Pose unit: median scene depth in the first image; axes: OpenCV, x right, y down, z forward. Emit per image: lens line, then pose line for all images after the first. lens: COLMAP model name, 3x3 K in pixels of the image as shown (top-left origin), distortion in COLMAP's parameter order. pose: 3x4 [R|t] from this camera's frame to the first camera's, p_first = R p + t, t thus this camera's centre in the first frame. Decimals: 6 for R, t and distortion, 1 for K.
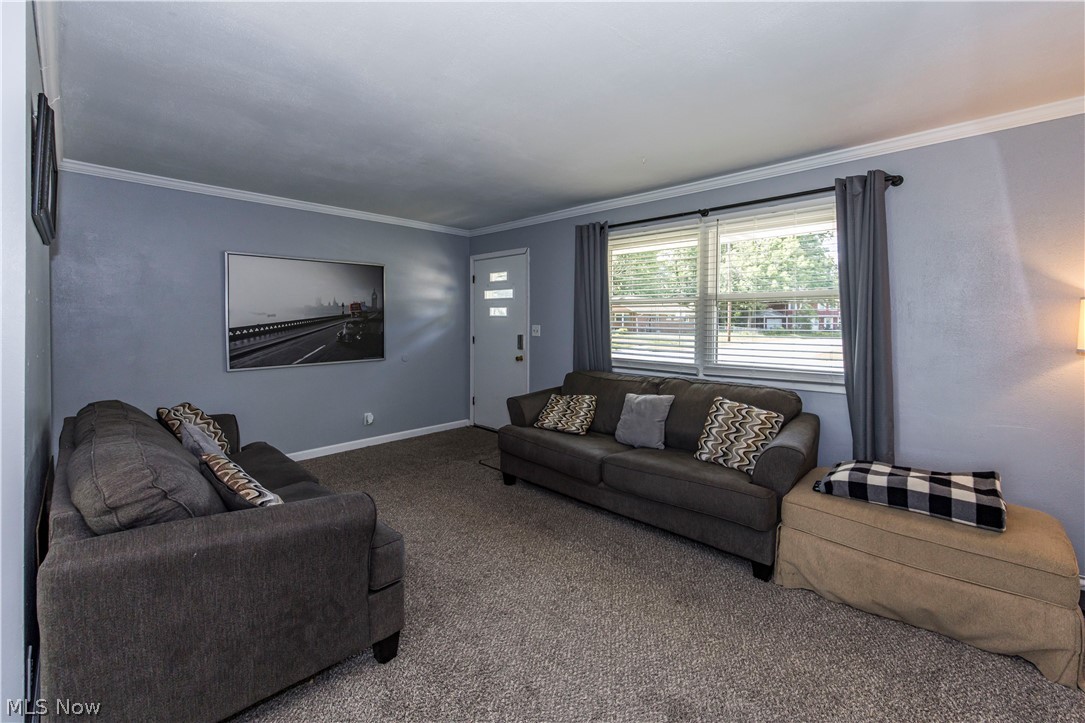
lens RADIAL K [[458.1, 0, 541.0], [0, 458.1, 321.2], [0, 0, 1]] dist [-0.000917, 0.000236]
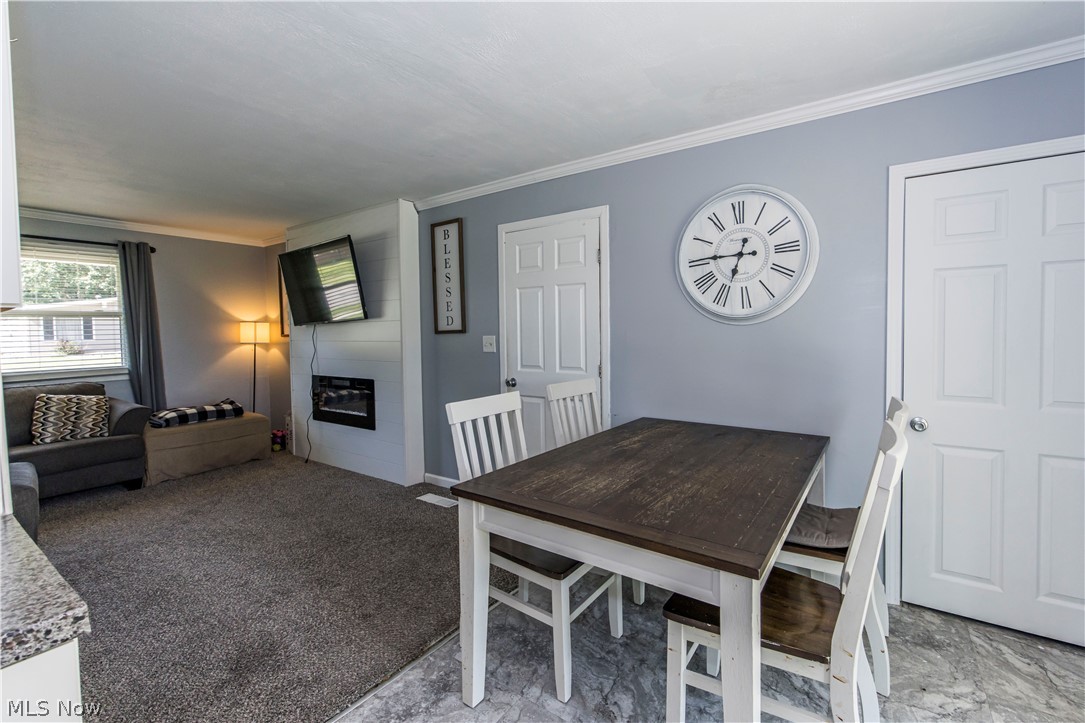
lens RADIAL K [[458.1, 0, 588.0], [0, 458.1, 342.2], [0, 0, 1]] dist [-0.000917, 0.000236]
pose [[-0.207396, -0.030952, 0.977767, -0.822051], [0.013322, 0.999317, 0.034460, 0.000011], [-0.978166, 0.020173, -0.206842, -0.149159]]
